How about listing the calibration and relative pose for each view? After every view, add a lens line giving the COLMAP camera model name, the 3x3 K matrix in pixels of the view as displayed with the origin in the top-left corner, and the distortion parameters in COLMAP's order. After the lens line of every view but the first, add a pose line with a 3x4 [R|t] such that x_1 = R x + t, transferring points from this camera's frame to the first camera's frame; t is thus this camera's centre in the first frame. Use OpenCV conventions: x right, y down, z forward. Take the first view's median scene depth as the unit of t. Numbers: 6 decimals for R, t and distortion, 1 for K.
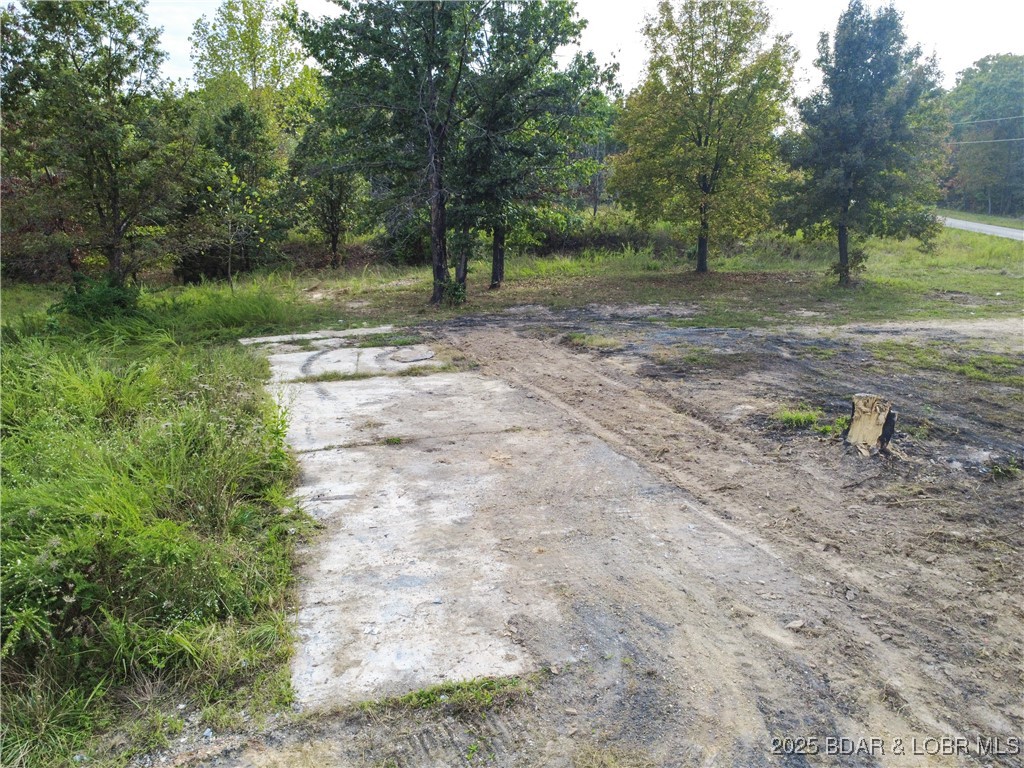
lens RADIAL K [[778.1, 0, 506.4], [0, 778.1, 379.9], [0, 0, 1]] dist [0.004407, -0.003908]
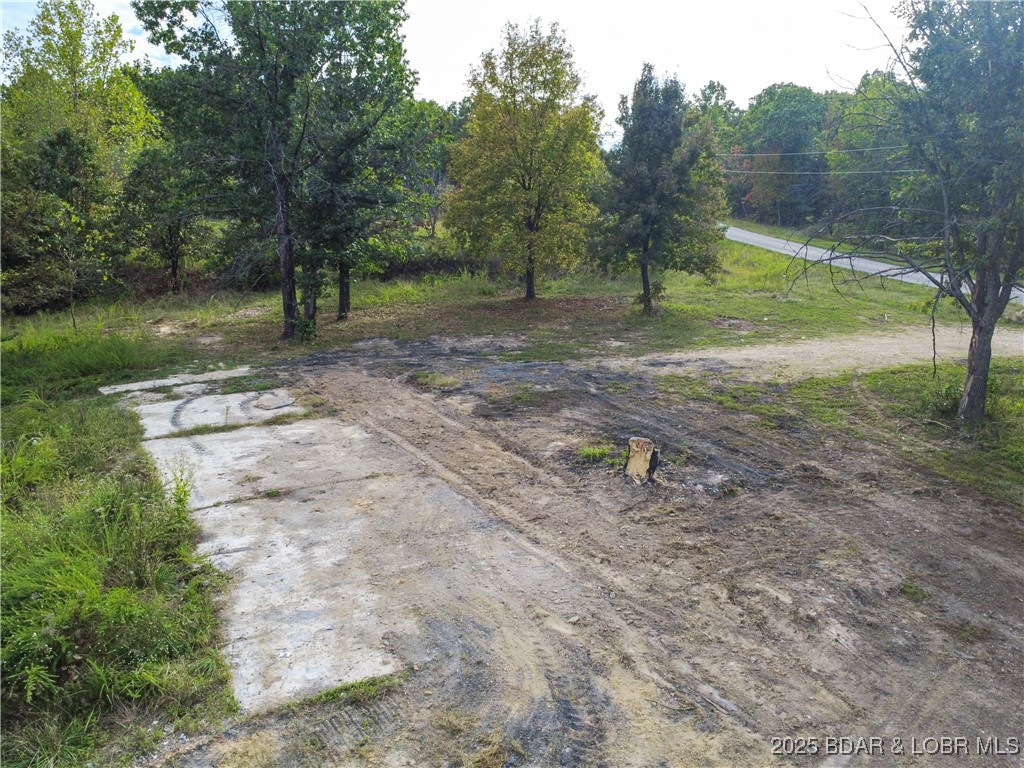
lens RADIAL K [[778.1, 0, 506.4], [0, 778.1, 379.9], [0, 0, 1]] dist [0.004407, -0.003908]
pose [[0.979707, -0.041170, 0.196160, -0.021973], [0.040203, 0.999152, 0.008911, -0.105098], [-0.196361, -0.000844, 0.980531, -0.283201]]
